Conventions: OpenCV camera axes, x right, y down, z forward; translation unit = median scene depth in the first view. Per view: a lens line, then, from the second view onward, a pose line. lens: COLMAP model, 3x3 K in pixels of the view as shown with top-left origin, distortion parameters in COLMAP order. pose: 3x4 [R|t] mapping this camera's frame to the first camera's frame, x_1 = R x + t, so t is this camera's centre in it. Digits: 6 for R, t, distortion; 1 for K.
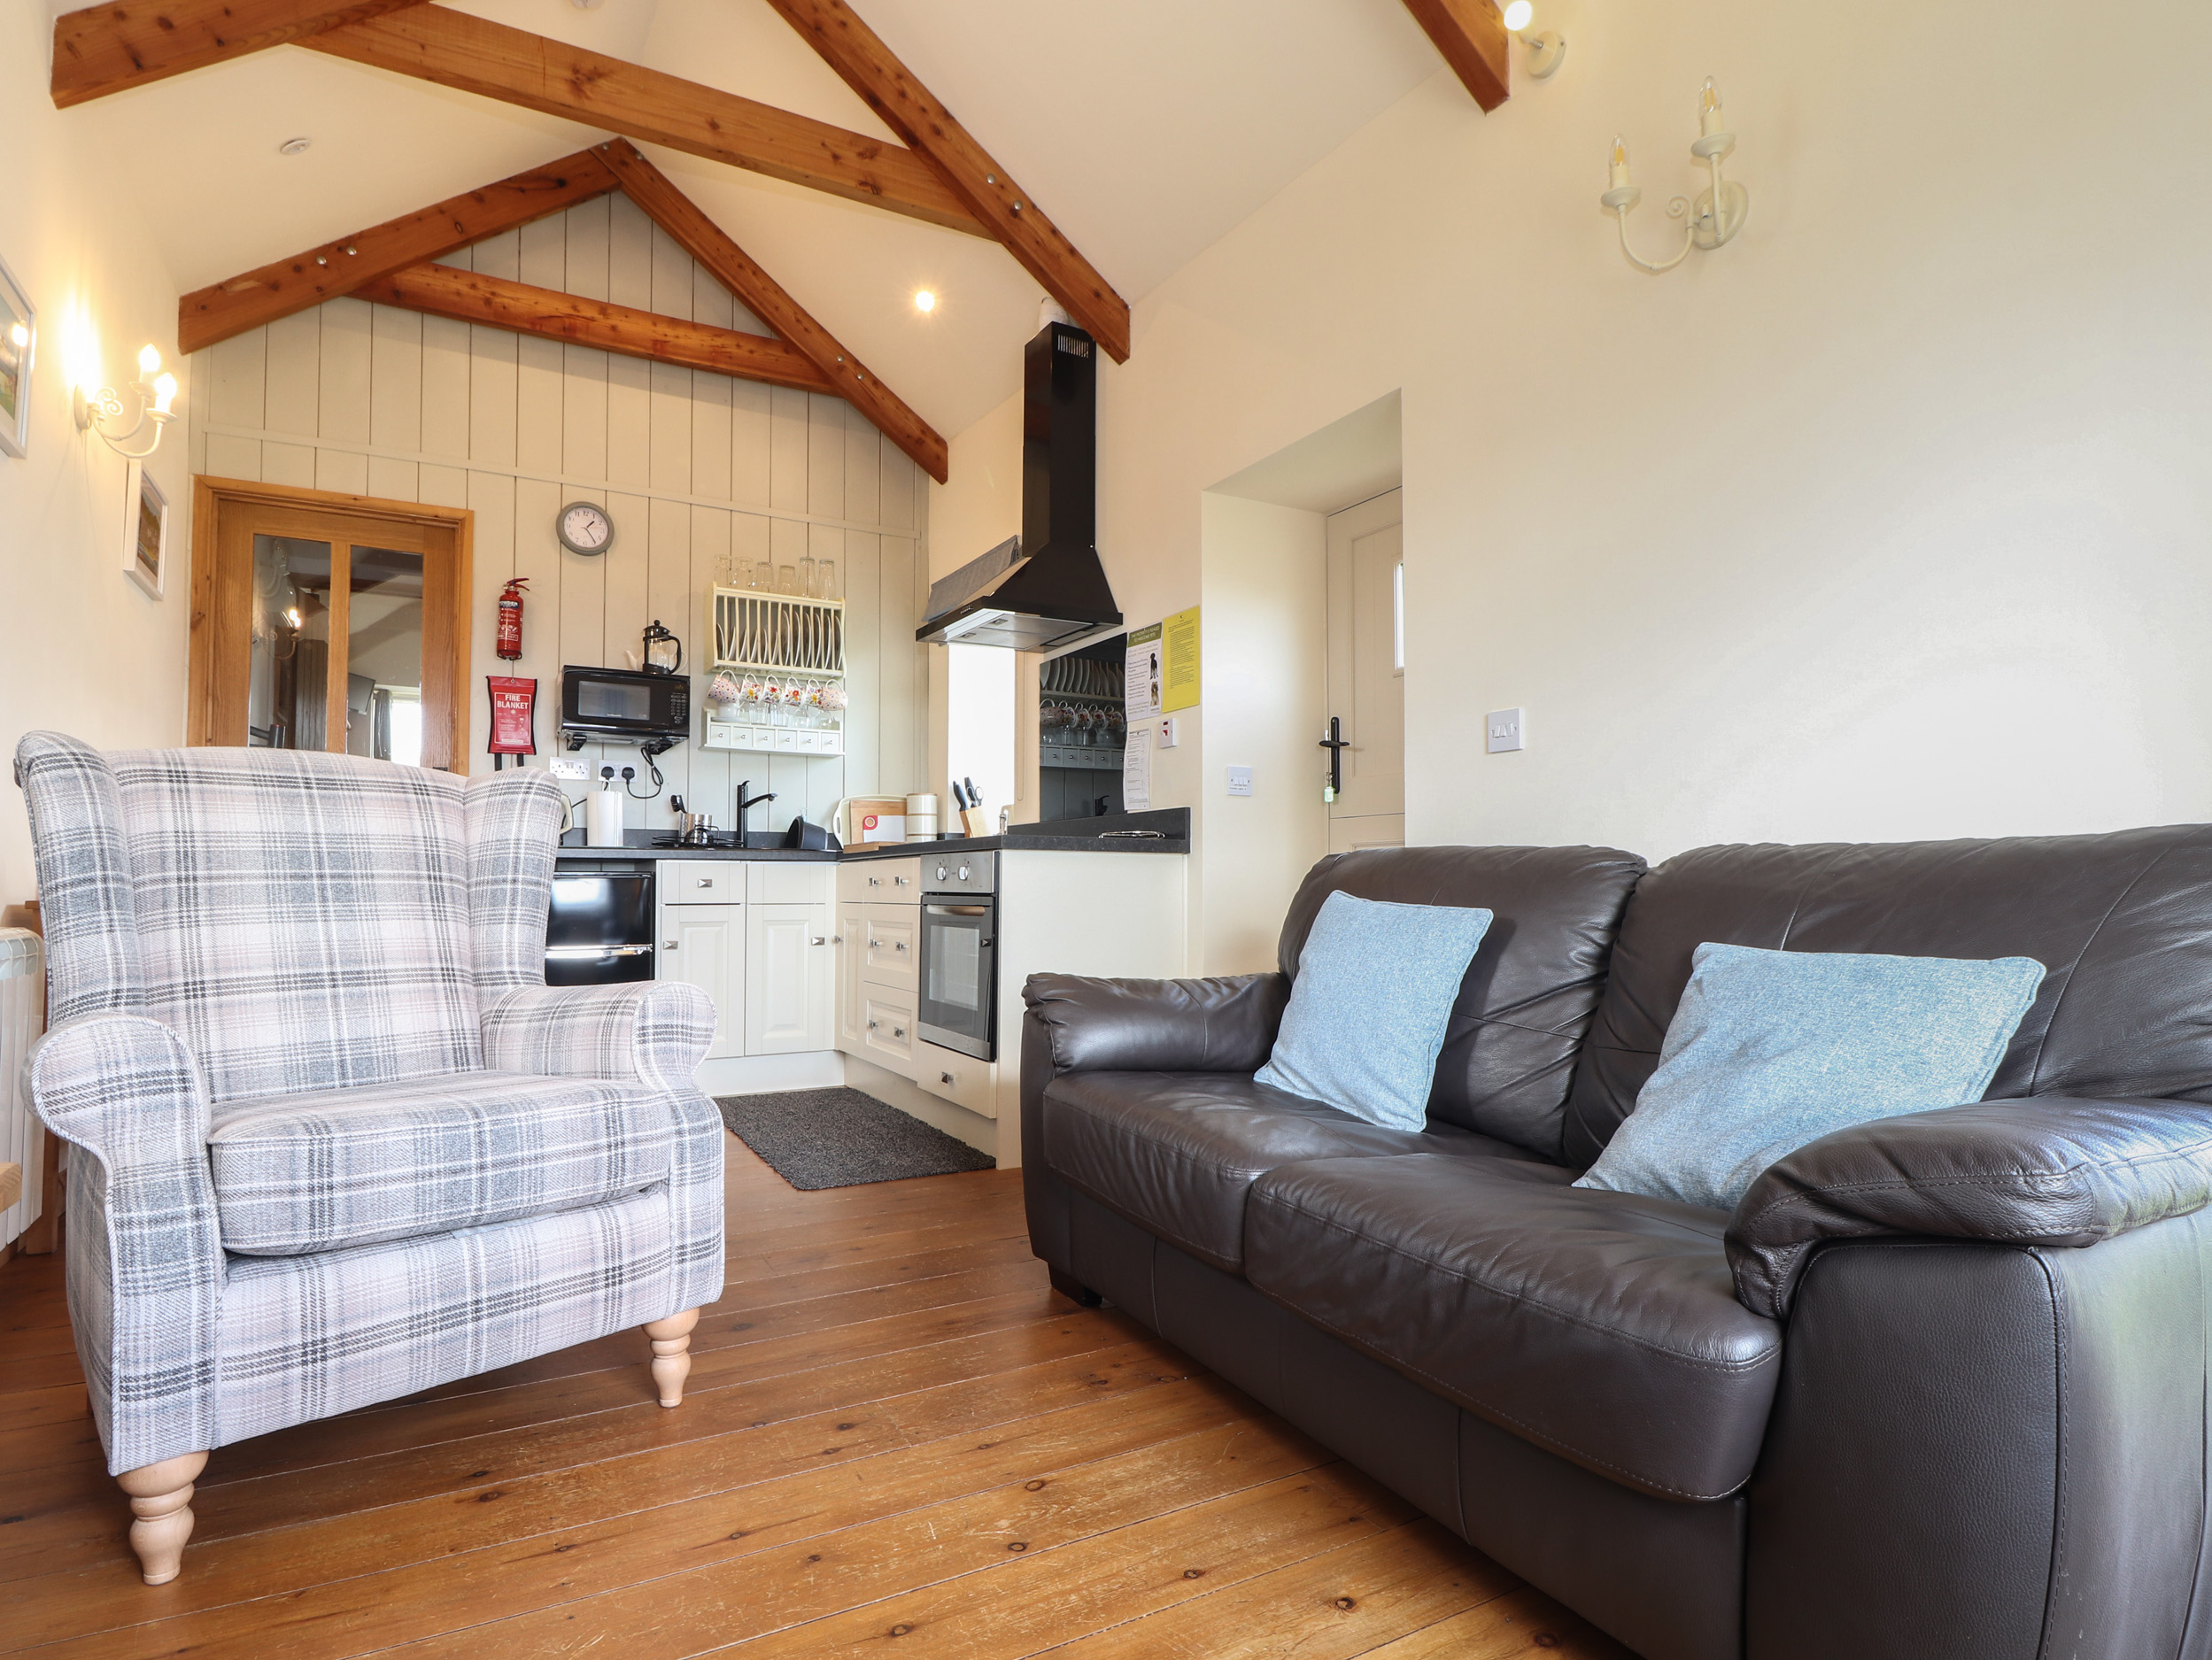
lens RADIAL K [[1192.9, 0, 1109.4], [0, 1192.9, 832.0], [0, 0, 1]] dist [-0.007241, -0.010940]
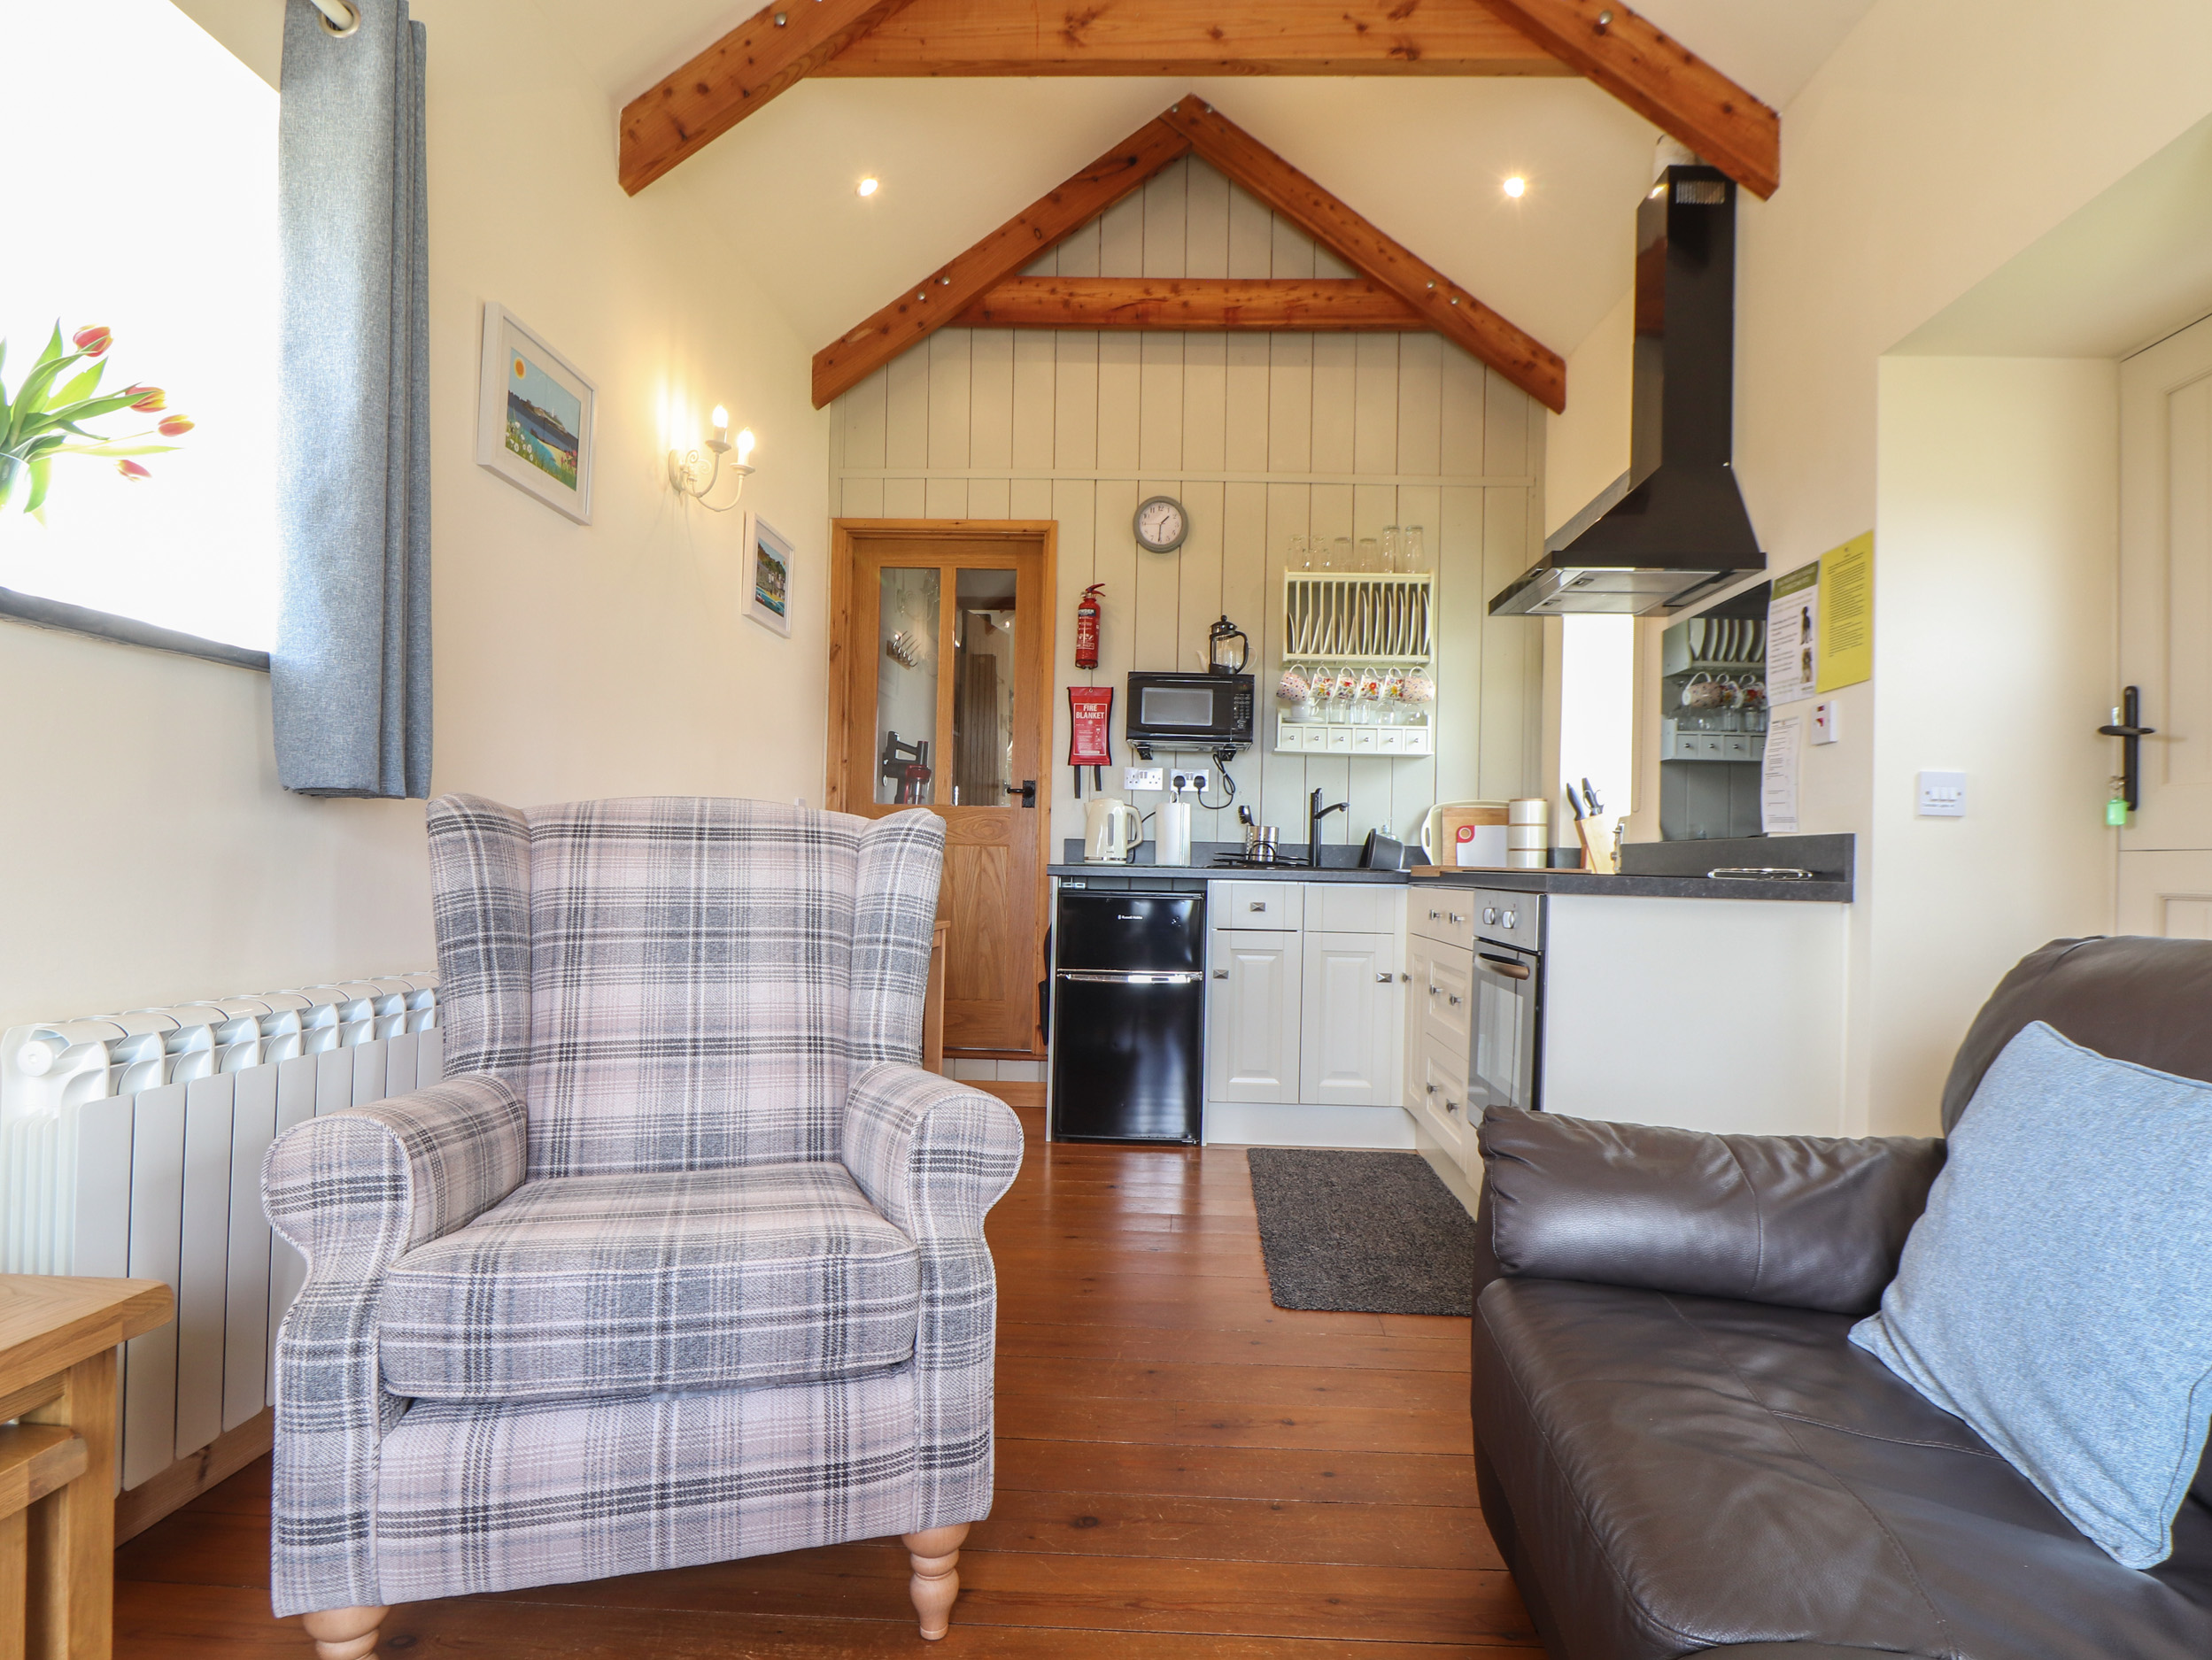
lens RADIAL K [[1267.1, 0, 1105.7], [0, 1267.1, 848.6], [0, 0, 1]] dist [-0.000326, -0.013986]
pose [[0.852729, 0.008528, -0.522283, 0.080189], [0.003193, 0.999763, 0.021537, -0.029084], [0.522343, -0.020032, 0.852500, 0.172661]]
